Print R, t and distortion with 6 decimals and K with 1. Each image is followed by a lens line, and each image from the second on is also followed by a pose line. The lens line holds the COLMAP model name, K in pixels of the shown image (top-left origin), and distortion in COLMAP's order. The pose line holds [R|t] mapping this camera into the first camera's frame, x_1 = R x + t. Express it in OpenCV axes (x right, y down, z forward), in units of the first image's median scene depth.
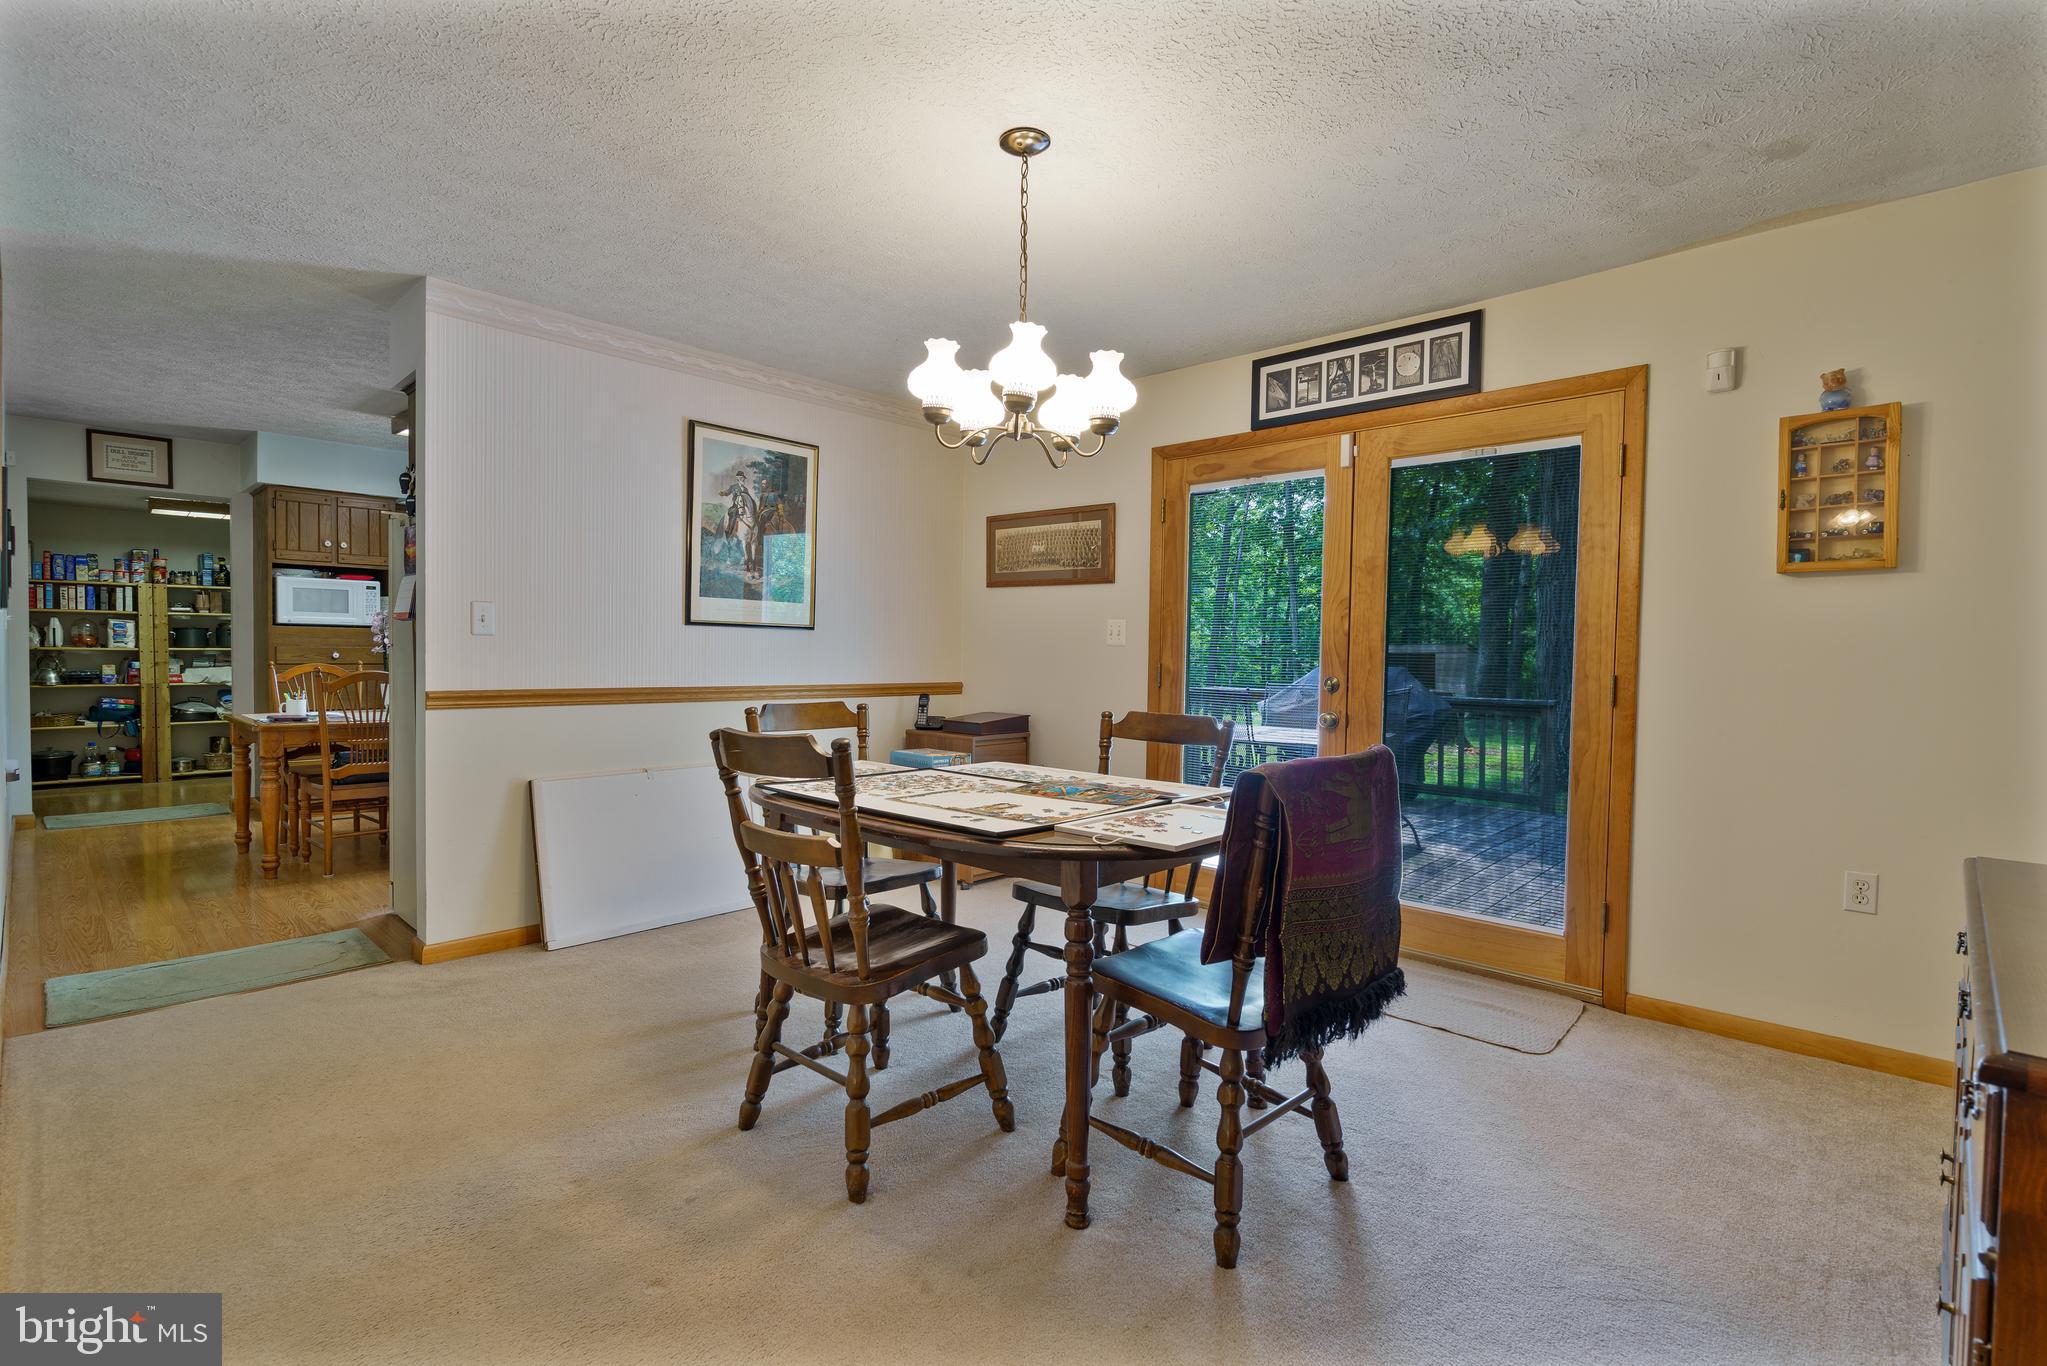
lens RADIAL K [[974.9, 0, 1030.0], [0, 974.9, 686.5], [0, 0, 1]] dist [-0.001823, 0.000372]
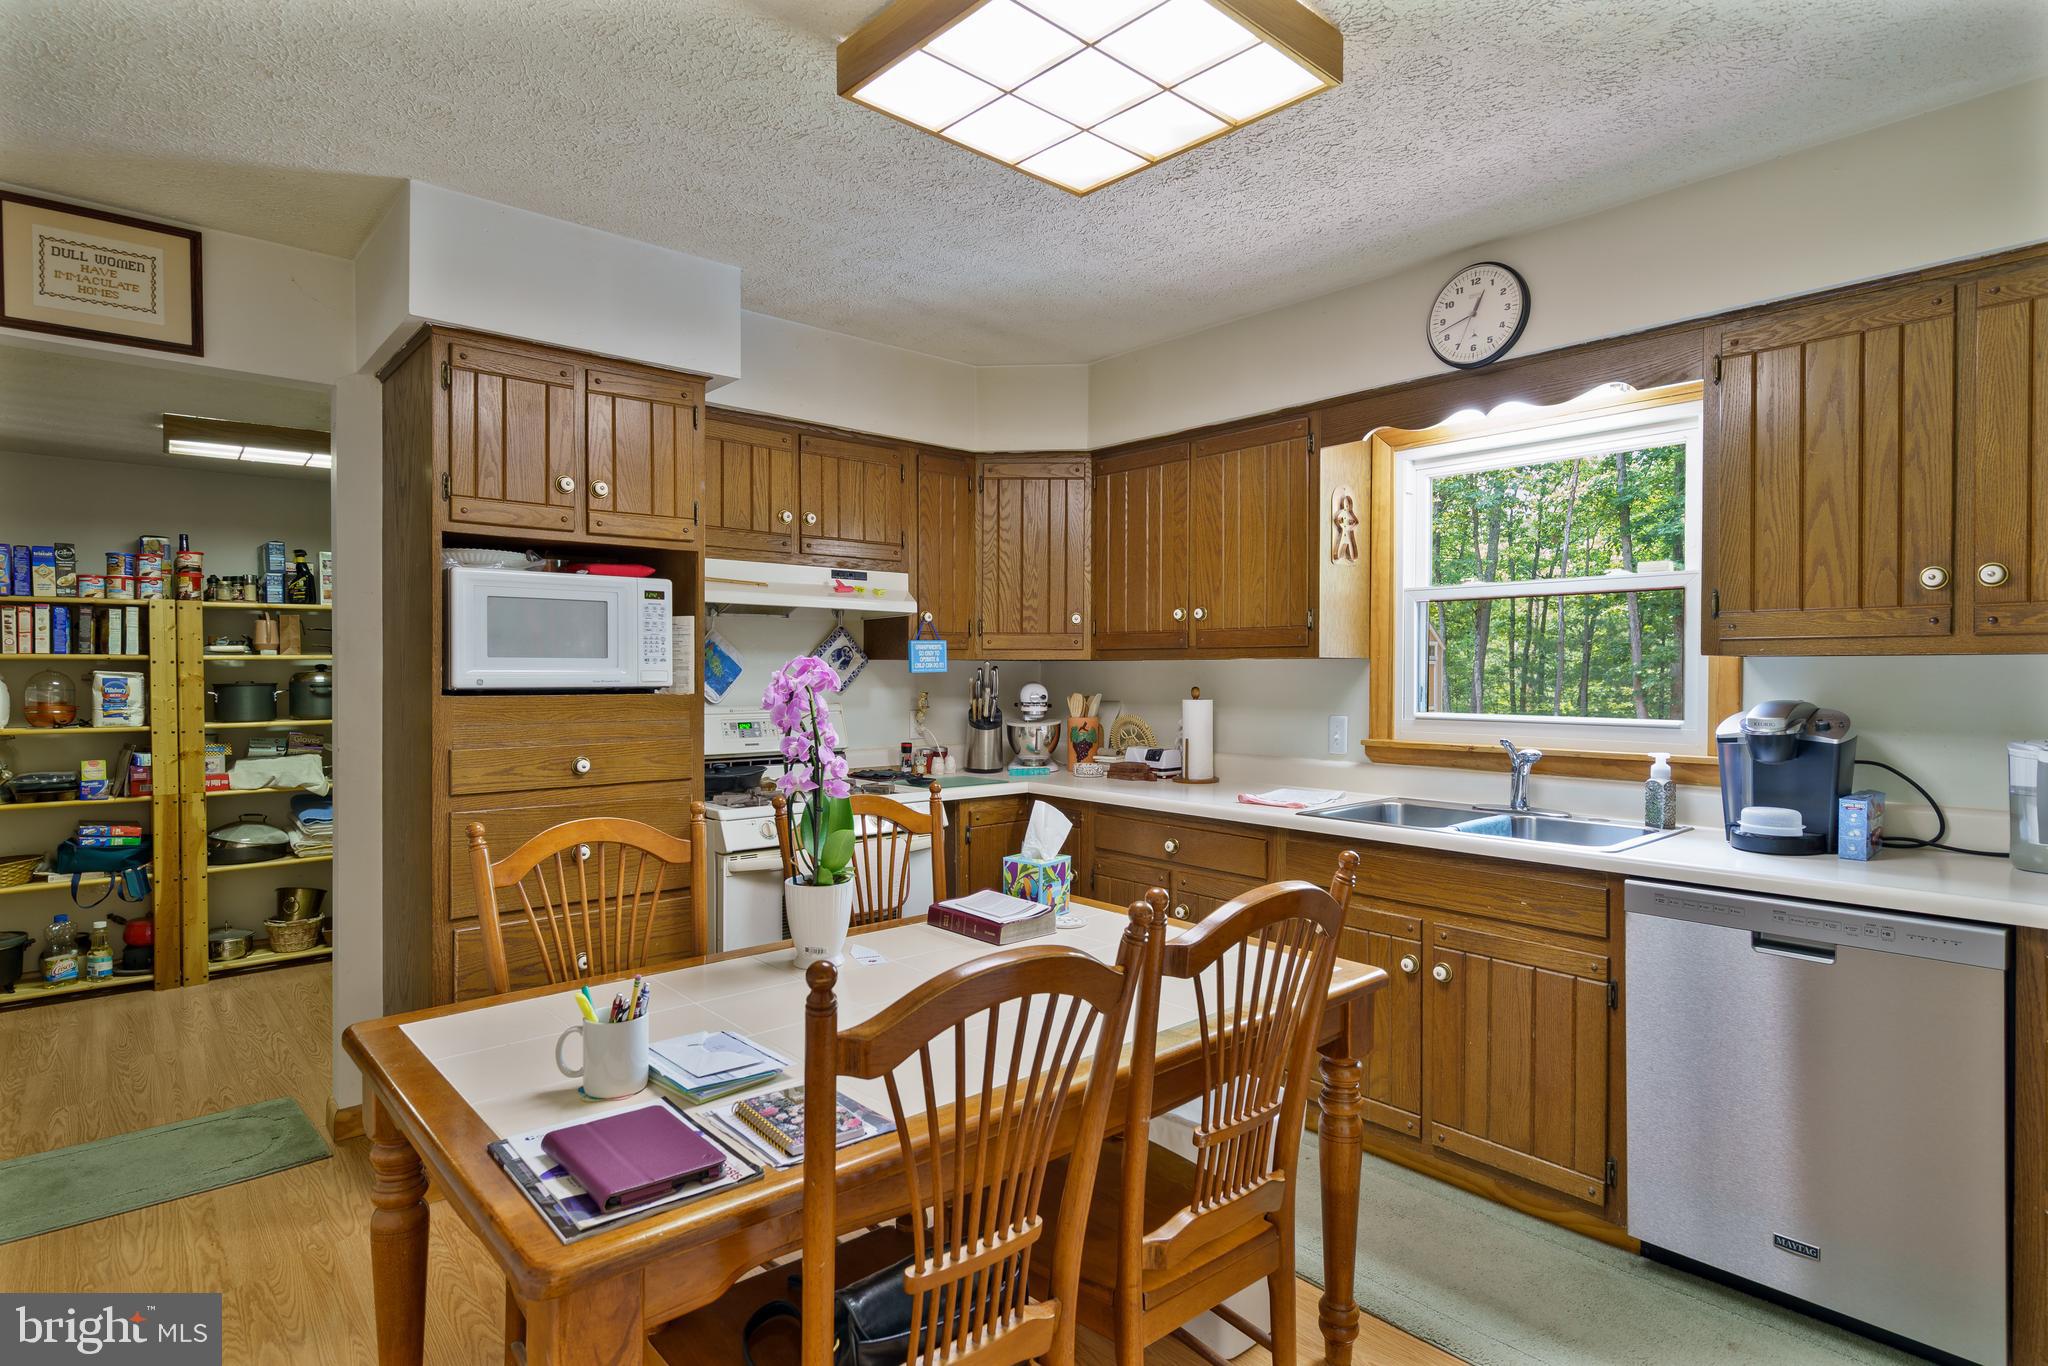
lens RADIAL K [[1079.9, 0, 1009.8], [0, 1079.9, 683.4], [0, 0, 1]] dist [0.003814, 0.001192]
pose [[0.995154, -0.012673, -0.097512, -0.412216], [0.010458, 0.999676, -0.023189, -0.044338], [0.097774, 0.022057, 0.994964, 0.480156]]
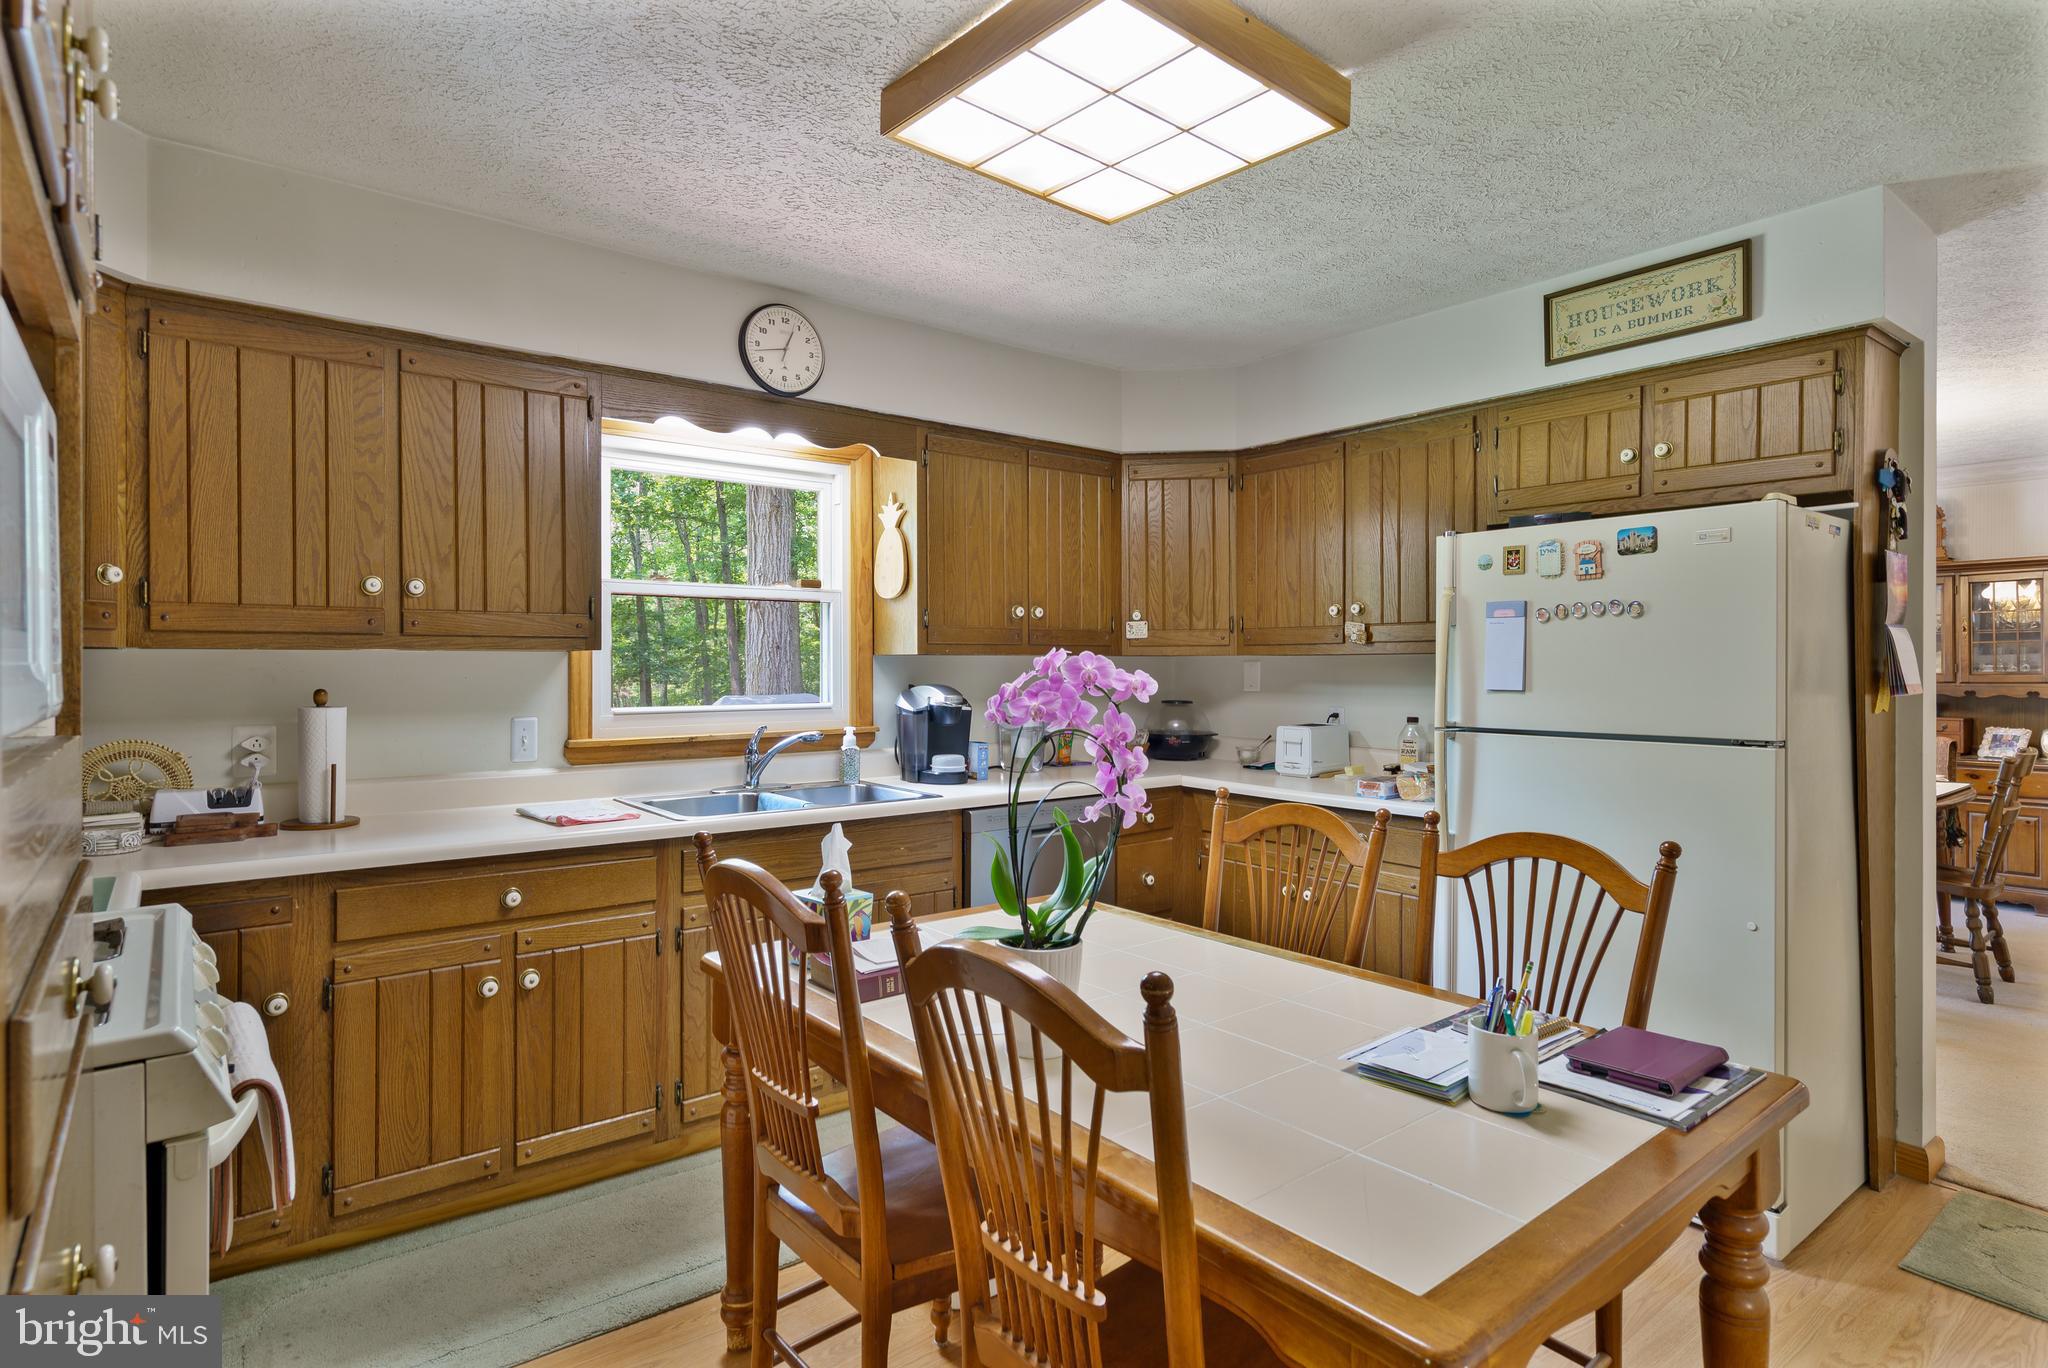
lens RADIAL K [[1079.9, 0, 1035.0], [0, 1079.9, 666.5], [0, 0, 1]] dist [0.003814, 0.001192]
pose [[0.131193, -0.019052, 0.991174, -0.693306], [0.031201, 0.999399, 0.015080, -0.058638], [-0.990866, 0.028947, 0.131708, 0.716309]]
